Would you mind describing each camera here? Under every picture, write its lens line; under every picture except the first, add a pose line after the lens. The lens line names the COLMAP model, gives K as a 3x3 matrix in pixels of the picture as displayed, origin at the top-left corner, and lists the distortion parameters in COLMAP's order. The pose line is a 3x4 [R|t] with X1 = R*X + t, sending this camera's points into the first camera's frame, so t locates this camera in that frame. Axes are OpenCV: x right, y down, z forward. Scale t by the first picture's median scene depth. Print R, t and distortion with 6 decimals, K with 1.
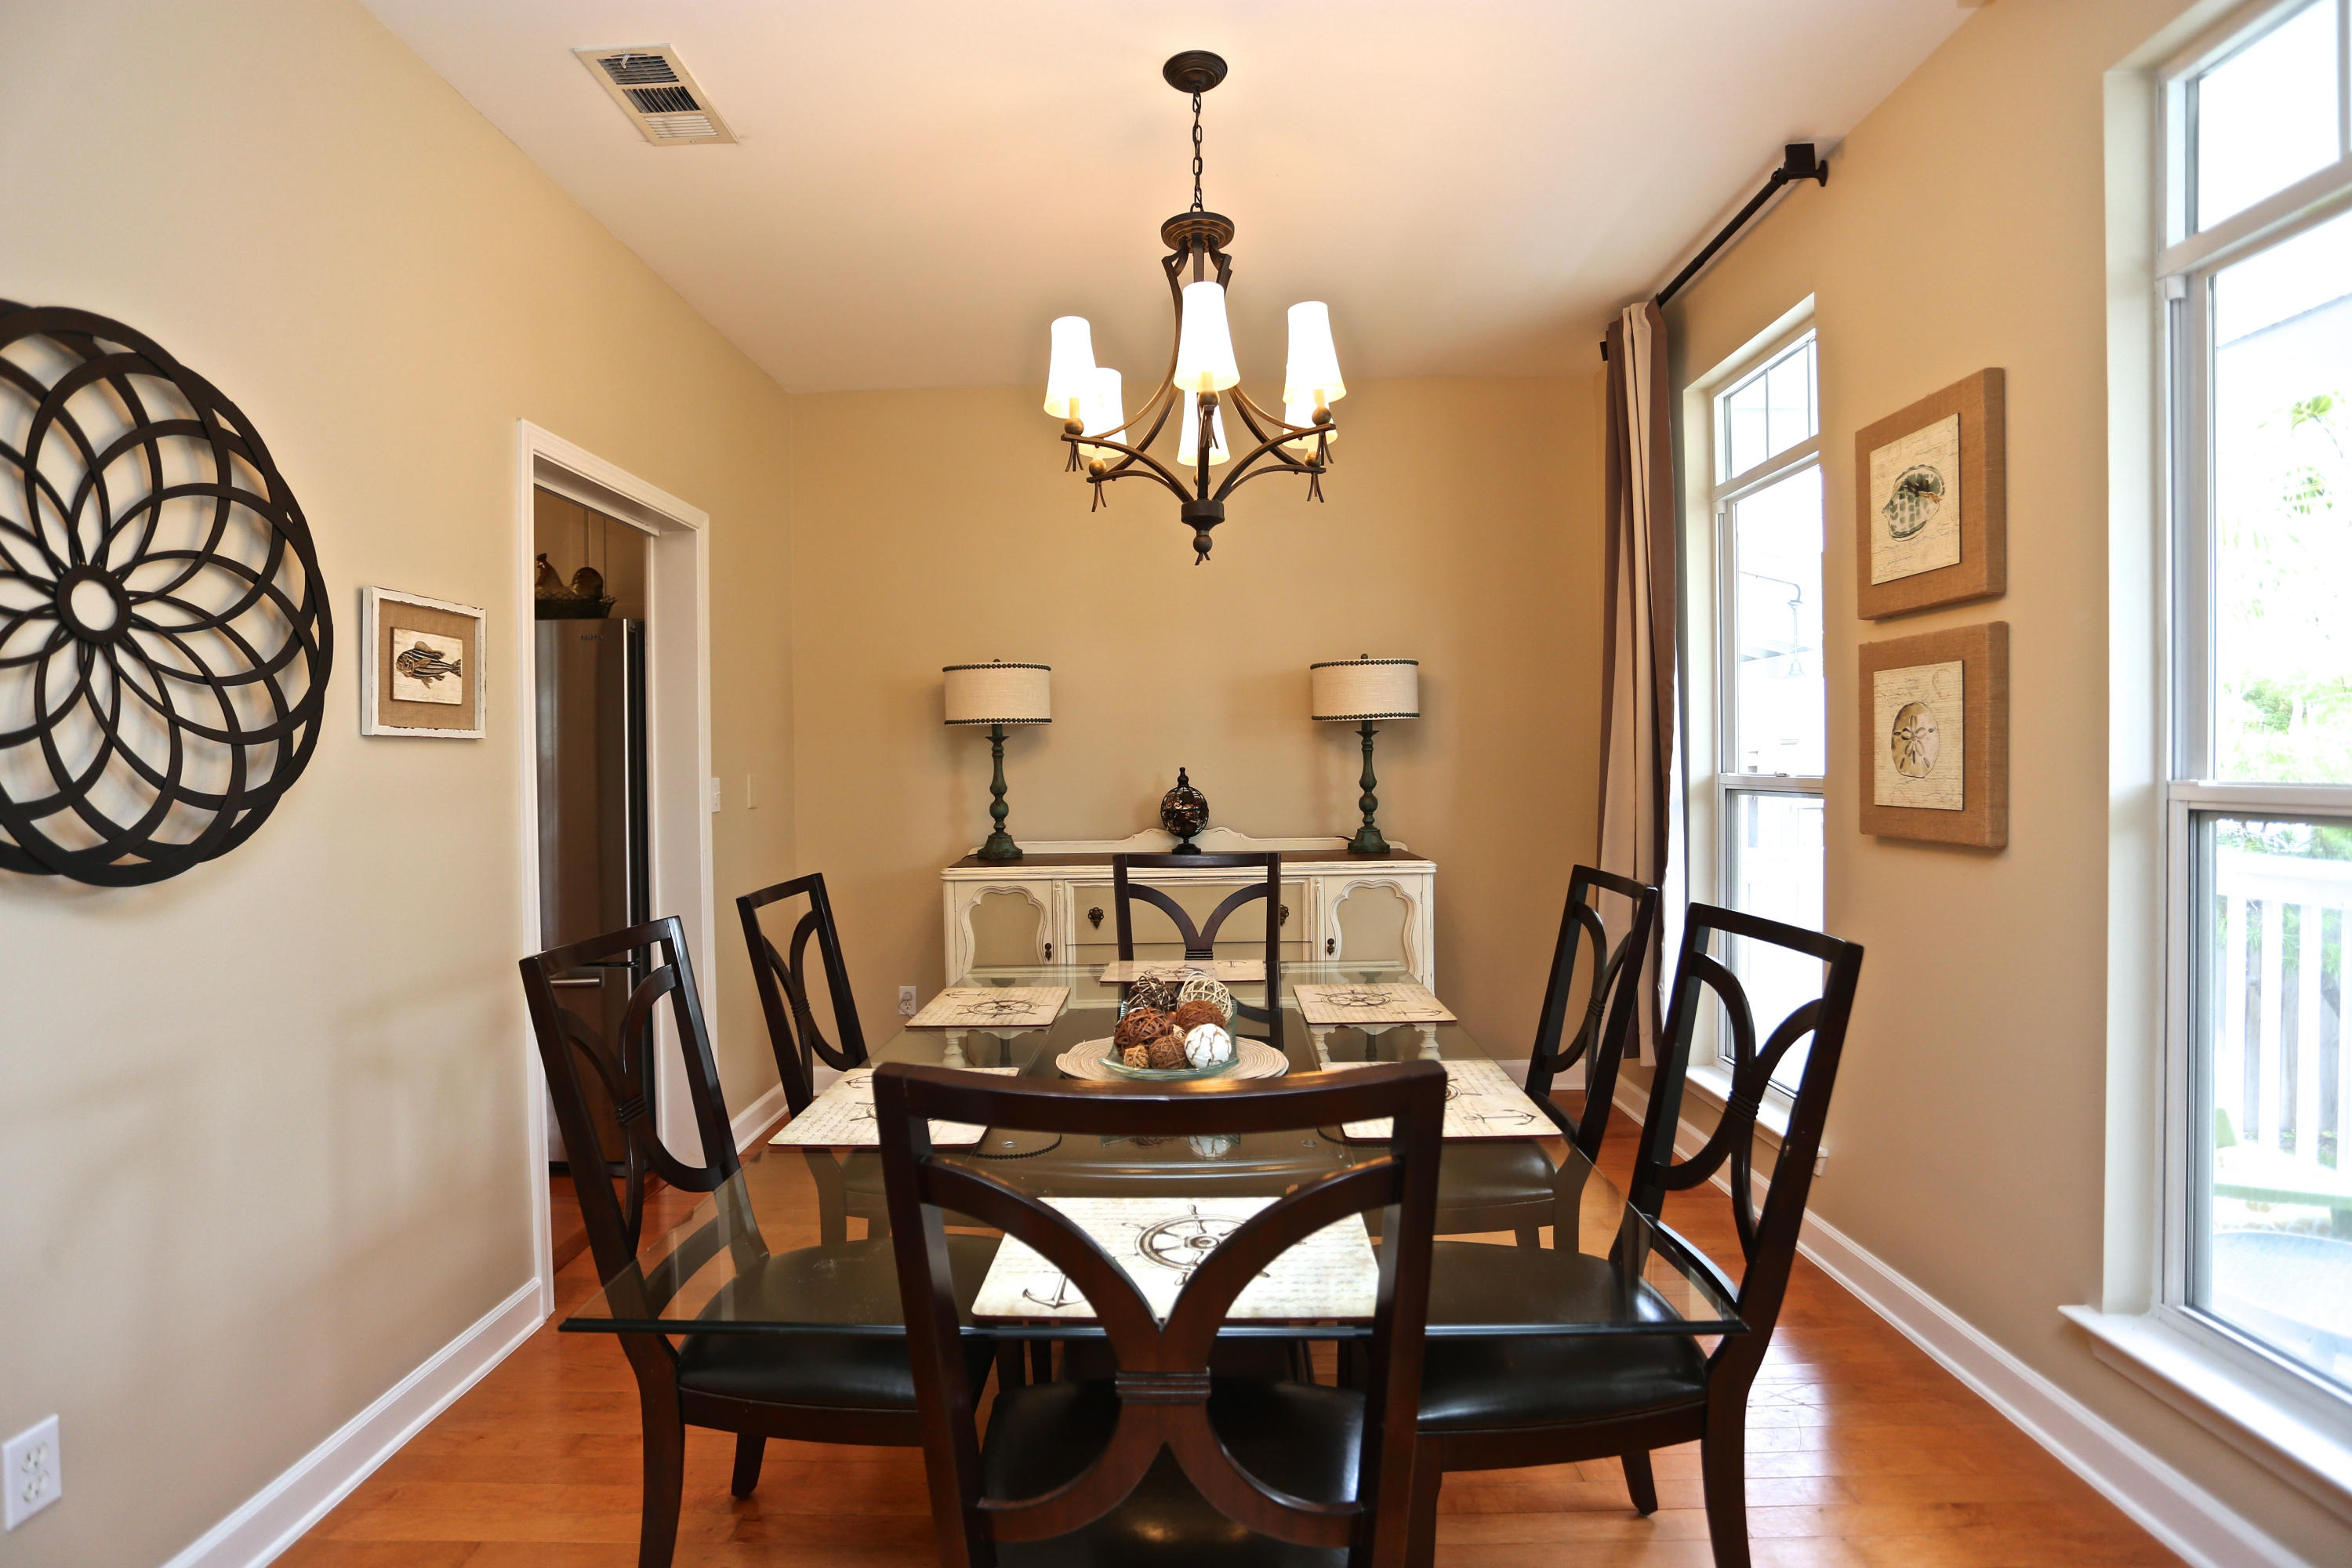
lens RADIAL K [[1146.0, 0, 1161.5], [0, 1146.0, 787.3], [0, 0, 1]] dist [-0.055045, 0.025799]
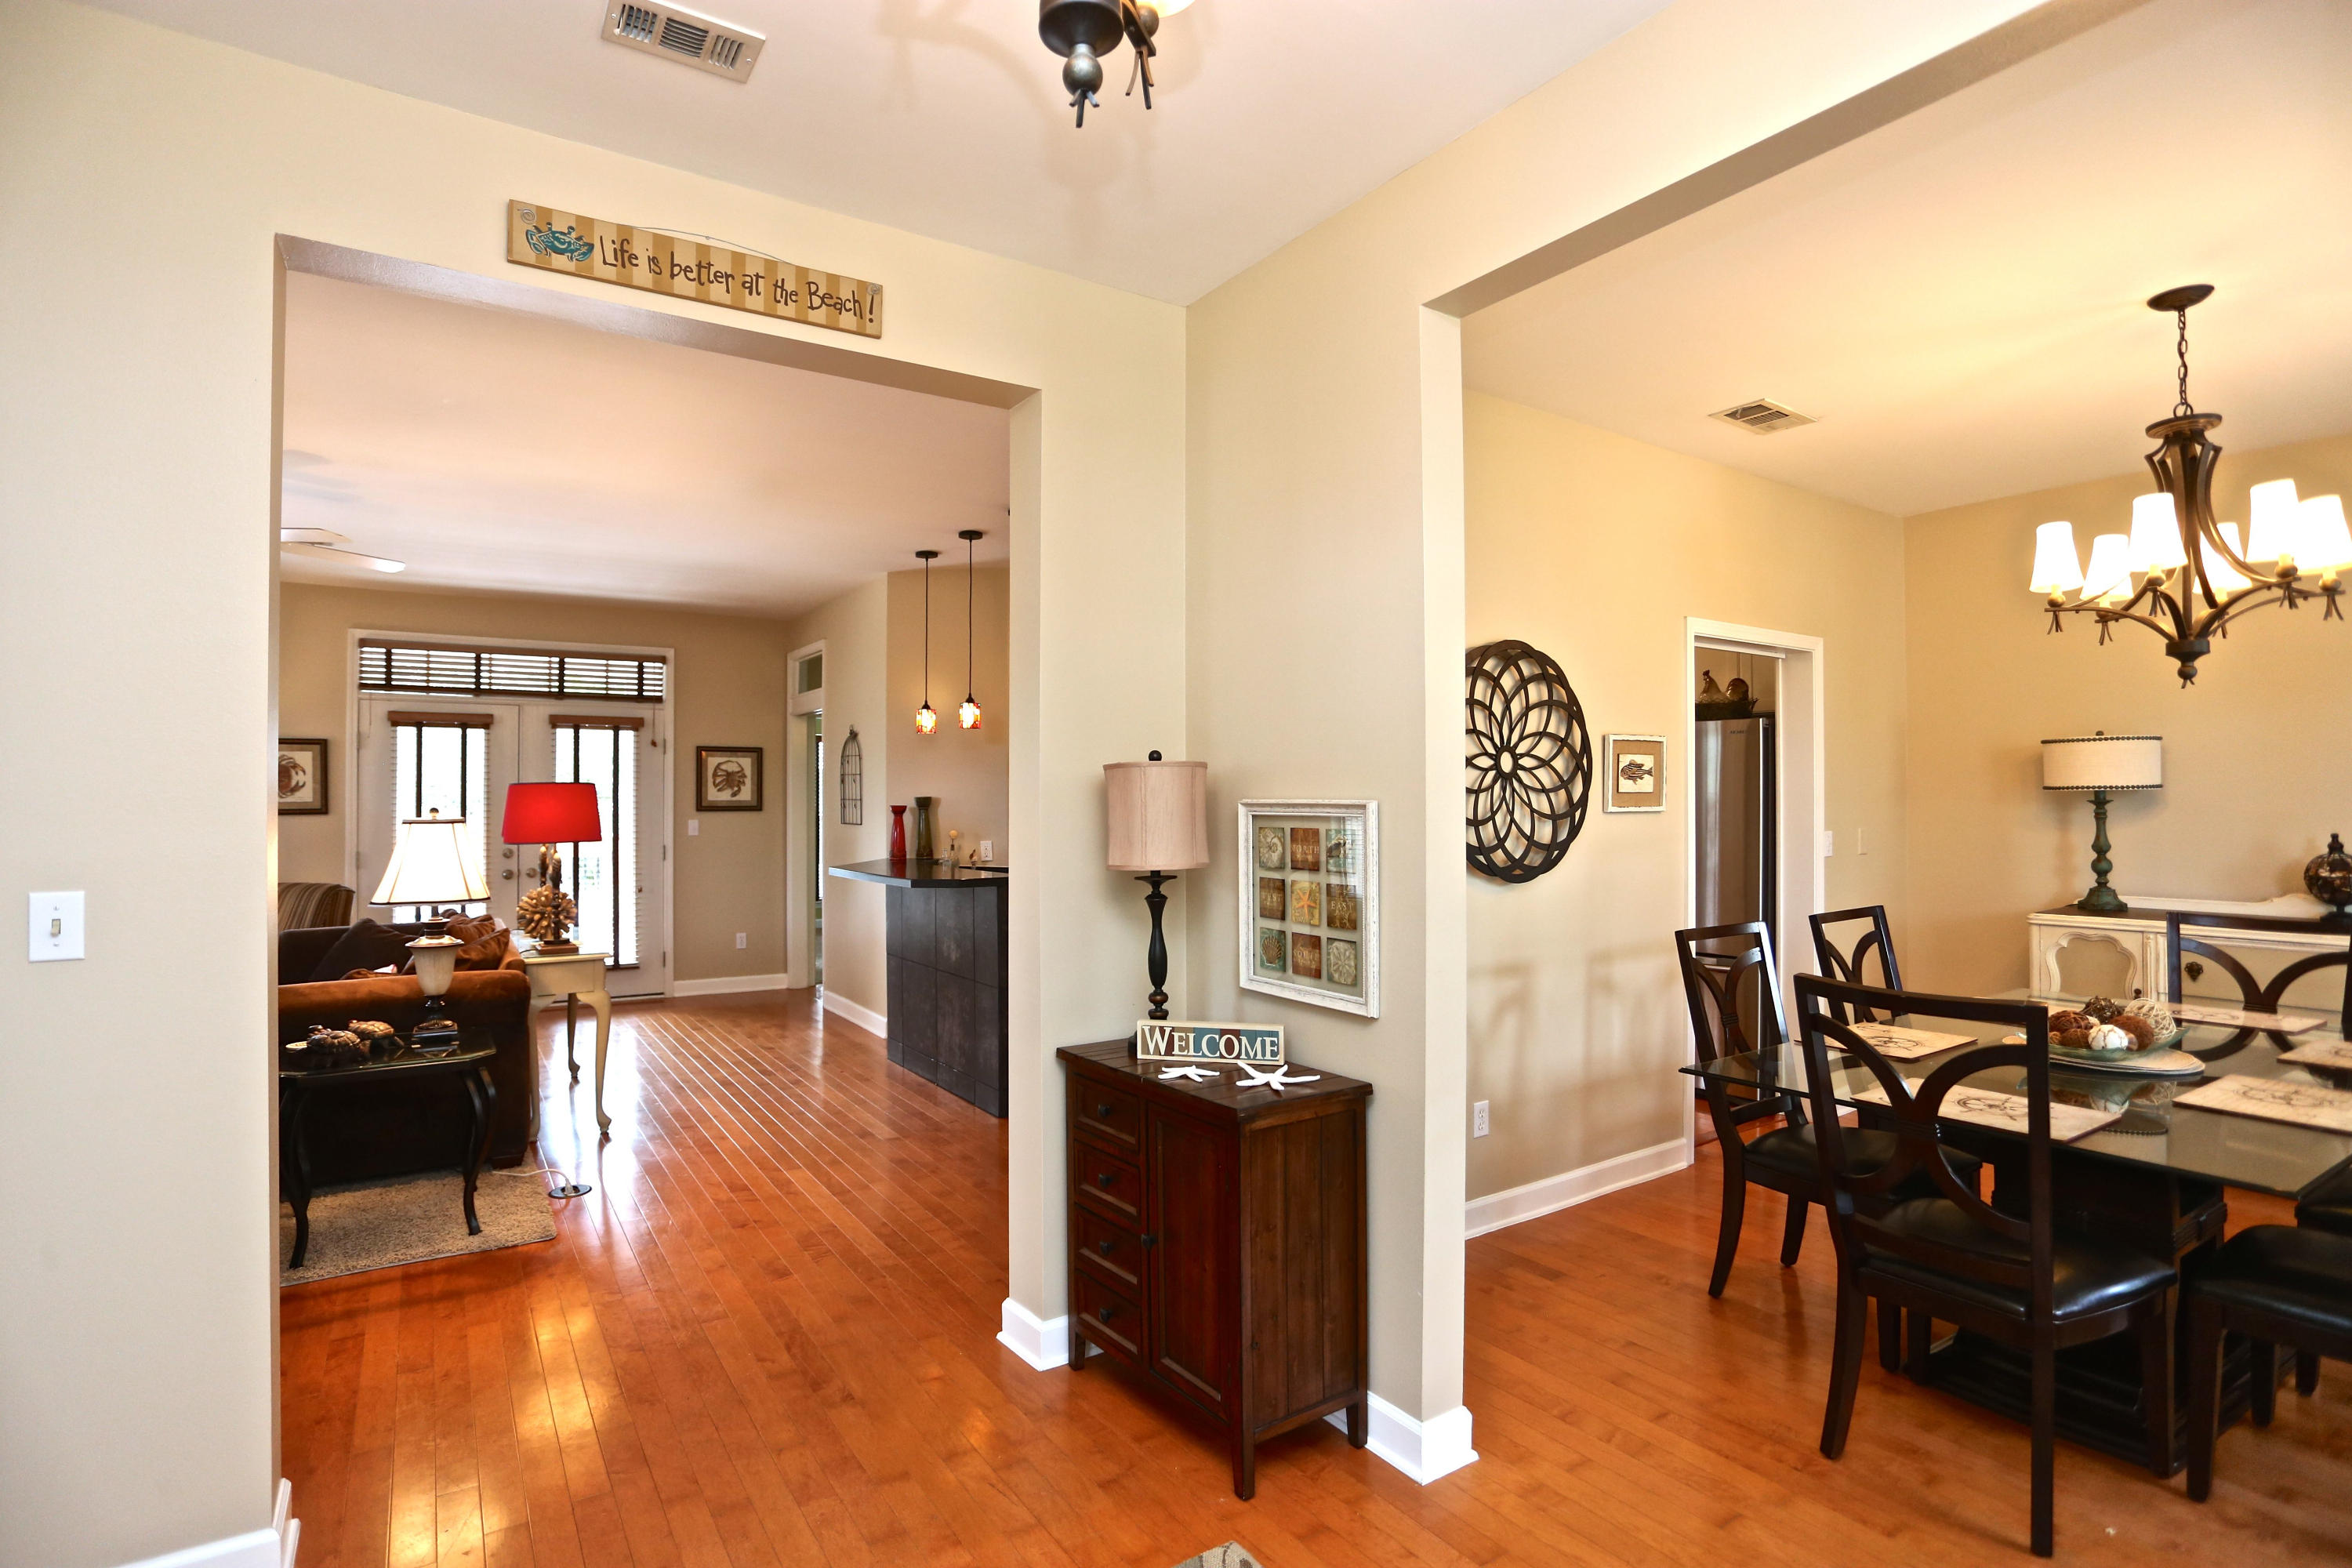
lens RADIAL K [[1146.0, 0, 1161.5], [0, 1146.0, 787.3], [0, 0, 1]] dist [-0.055045, 0.025799]
pose [[0.567479, 0.002253, -0.823385, 0.512226], [-0.019766, 0.999745, -0.010888, -0.059060], [0.823151, 0.022454, 0.567379, -0.812147]]
